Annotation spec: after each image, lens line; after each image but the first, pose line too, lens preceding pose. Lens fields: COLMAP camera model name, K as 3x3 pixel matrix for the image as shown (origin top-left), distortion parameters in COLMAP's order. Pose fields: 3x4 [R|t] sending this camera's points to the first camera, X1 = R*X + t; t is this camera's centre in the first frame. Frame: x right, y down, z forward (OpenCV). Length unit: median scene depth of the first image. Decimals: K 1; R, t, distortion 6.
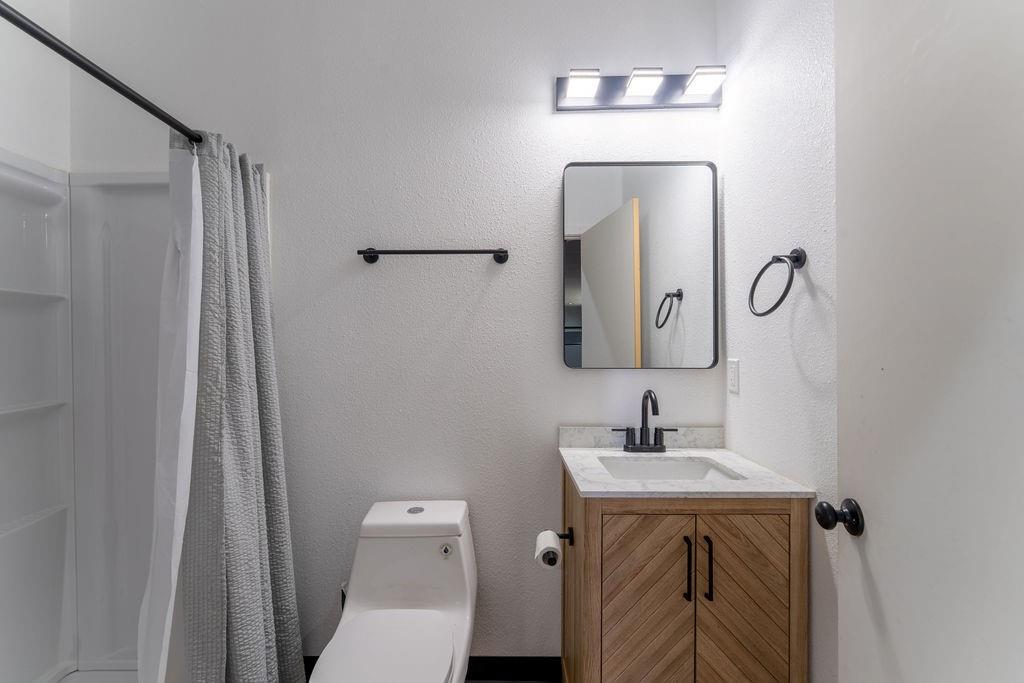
lens RADIAL K [[421.4, 0, 505.6], [0, 421.4, 341.6], [0, 0, 1]] dist [-0.003147, 0.000131]
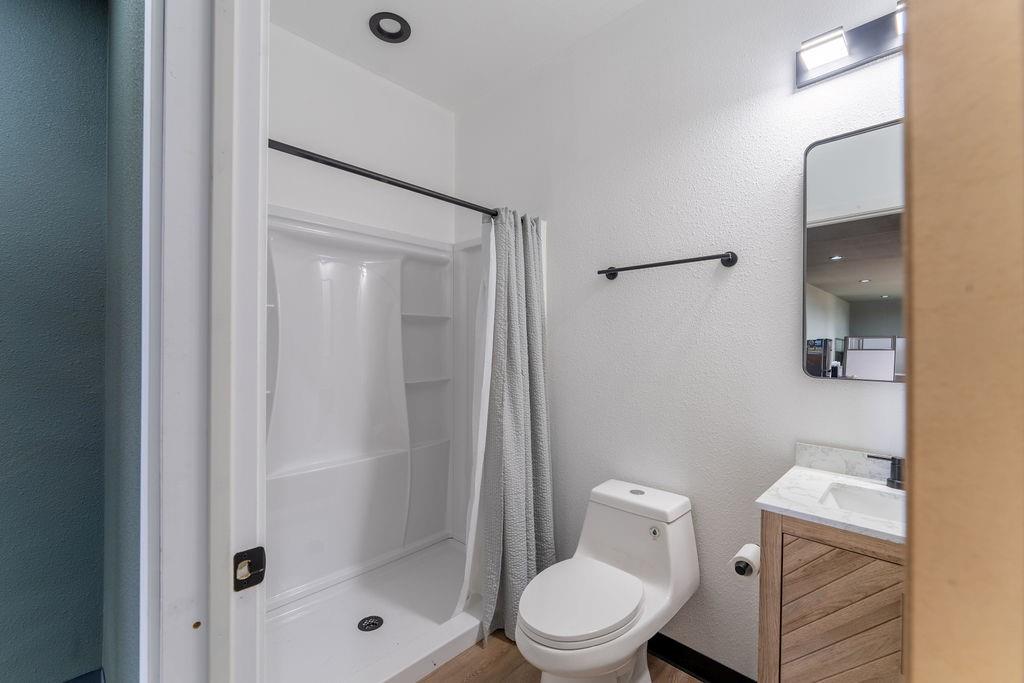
lens RADIAL K [[421.4, 0, 510.0], [0, 421.4, 341.9], [0, 0, 1]] dist [-0.003147, 0.000131]
pose [[0.718083, 0.004788, -0.695941, 0.360272], [-0.009149, 0.999955, -0.002561, -0.002987], [0.695898, 0.008206, 0.718094, -0.073678]]
